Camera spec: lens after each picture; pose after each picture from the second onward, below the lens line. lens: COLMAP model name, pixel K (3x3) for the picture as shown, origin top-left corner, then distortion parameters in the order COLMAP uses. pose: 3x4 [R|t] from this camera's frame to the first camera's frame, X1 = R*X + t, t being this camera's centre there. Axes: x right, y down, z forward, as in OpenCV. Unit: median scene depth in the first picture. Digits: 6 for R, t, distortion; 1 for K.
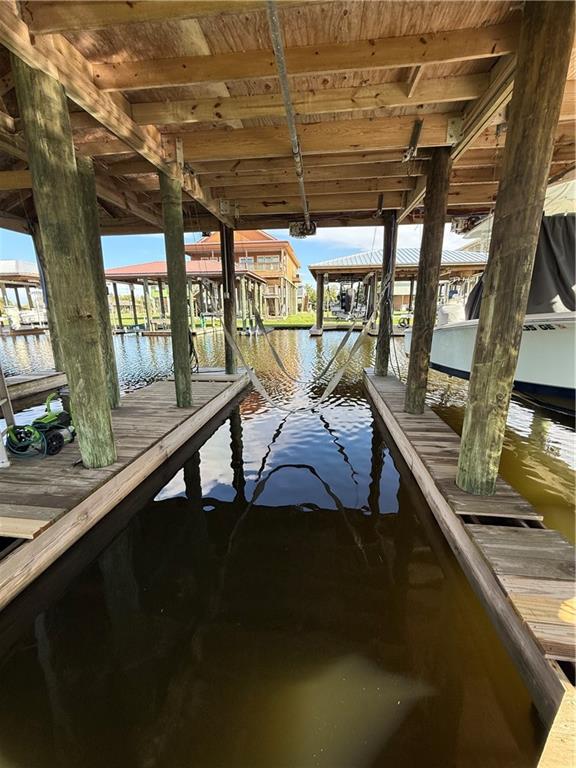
lens RADIAL K [[308.3, 0, 287.5], [0, 308.3, 381.9], [0, 0, 1]] dist [0.000507, 0.000188]
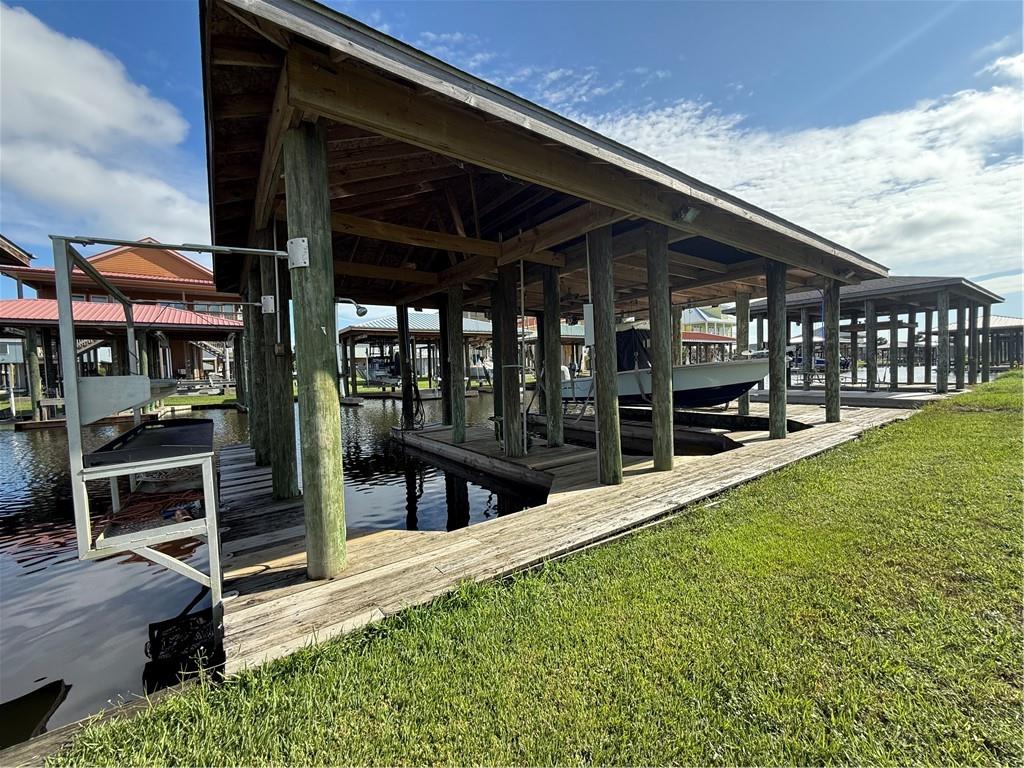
lens RADIAL K [[411.1, 0, 517.6], [0, 411.1, 385.0], [0, 0, 1]] dist [0.000507, 0.000188]
pose [[0.733131, -0.041430, 0.678824, -0.529585], [0.180043, 0.974354, -0.134980, 0.040916], [-0.655822, 0.221176, 0.721788, -0.165363]]
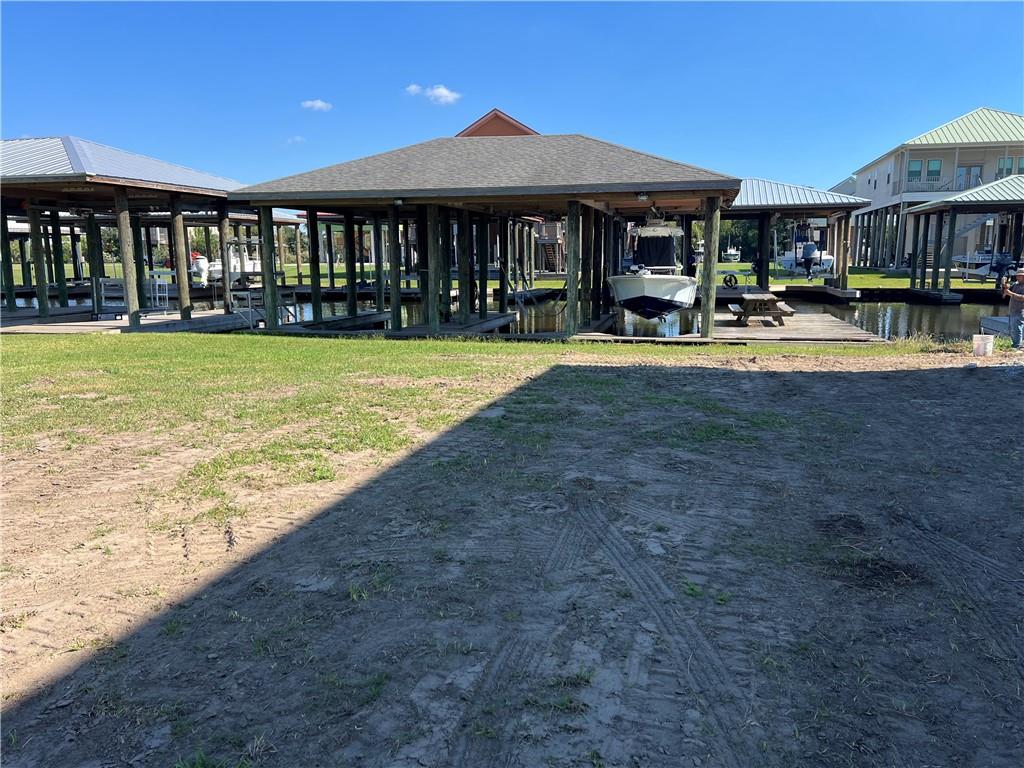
lens RADIAL K [[775.8, 0, 519.2], [0, 775.8, 378.8], [0, 0, 1]] dist [0.079885, -0.119624]
pose [[0.993107, 0.020348, -0.115436, 0.174958], [-0.028445, 0.997216, -0.068935, 0.273183], [0.113712, 0.071743, 0.990920, -1.322401]]
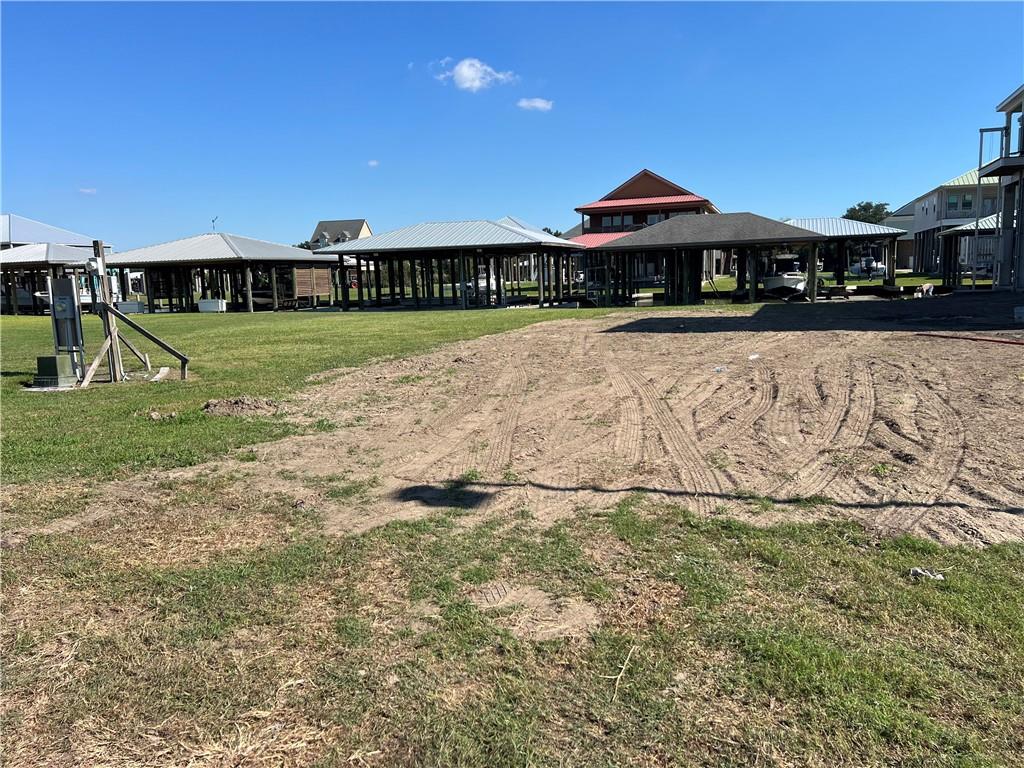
lens RADIAL K [[775.8, 0, 519.2], [0, 775.8, 378.8], [0, 0, 1]] dist [0.079885, -0.119624]
pose [[0.977666, 0.002790, -0.210145, -0.137966], [-0.022021, 0.995768, -0.089227, 0.691585], [0.209006, 0.091862, 0.973590, -3.147683]]
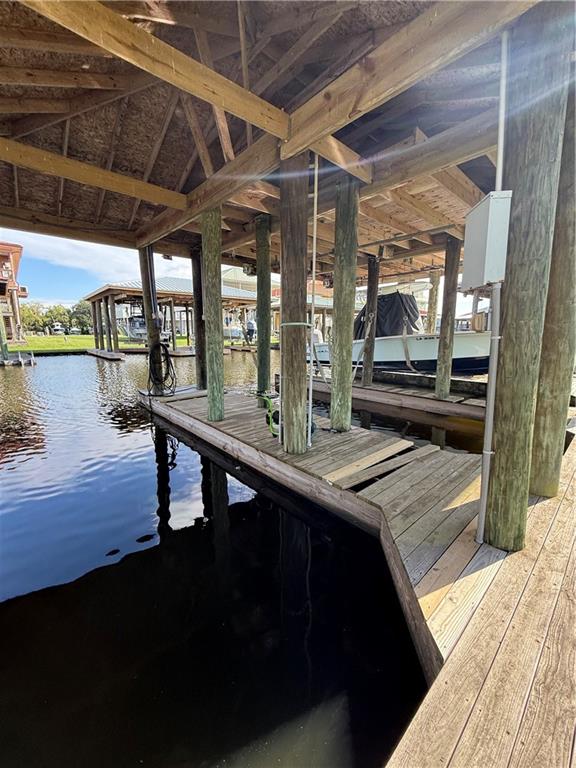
lens RADIAL K [[308.3, 0, 287.5], [0, 308.3, 381.9], [0, 0, 1]] dist [0.000507, 0.000188]
pose [[0.666681, -0.111322, 0.736983, -0.396280], [0.164533, 0.986372, 0.000154, -0.003096], [-0.726956, 0.121156, 0.675911, 0.028200]]
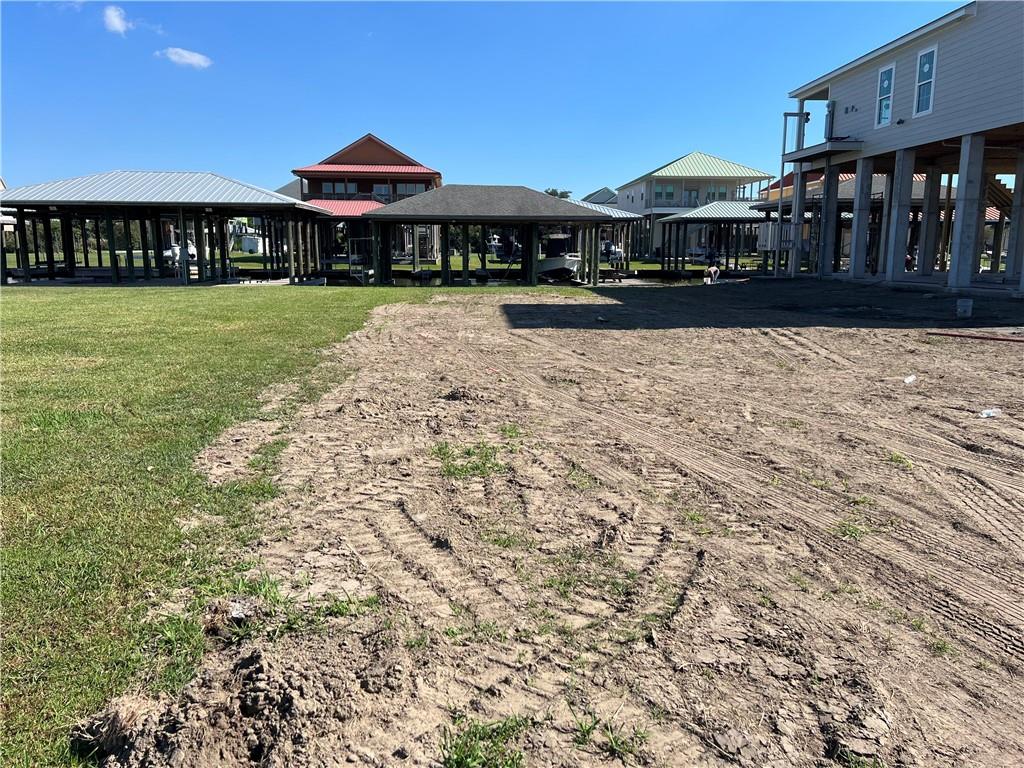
lens RADIAL K [[775.8, 0, 519.2], [0, 775.8, 378.8], [0, 0, 1]] dist [0.079885, -0.119624]
pose [[0.982304, -0.021164, 0.186092, -0.480029], [0.032289, 0.997854, -0.056958, 0.602755], [-0.184487, 0.061959, 0.980880, -2.740035]]
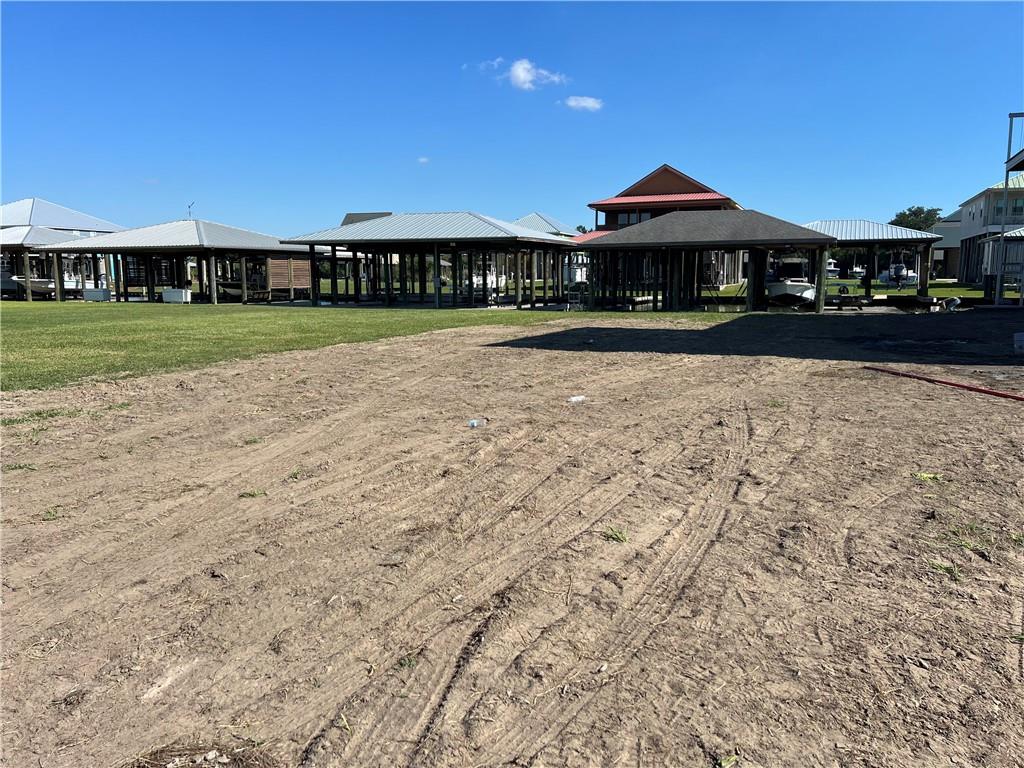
lens RADIAL K [[773.4, 0, 512.0], [0, 773.4, 384.0], [0, 0, 1]] dist [0.080529, -0.110443]
pose [[0.962091, 0.041335, -0.269577, 0.057999], [-0.064344, 0.994947, -0.077079, 0.615621], [0.265028, 0.091503, 0.959889, -2.803076]]
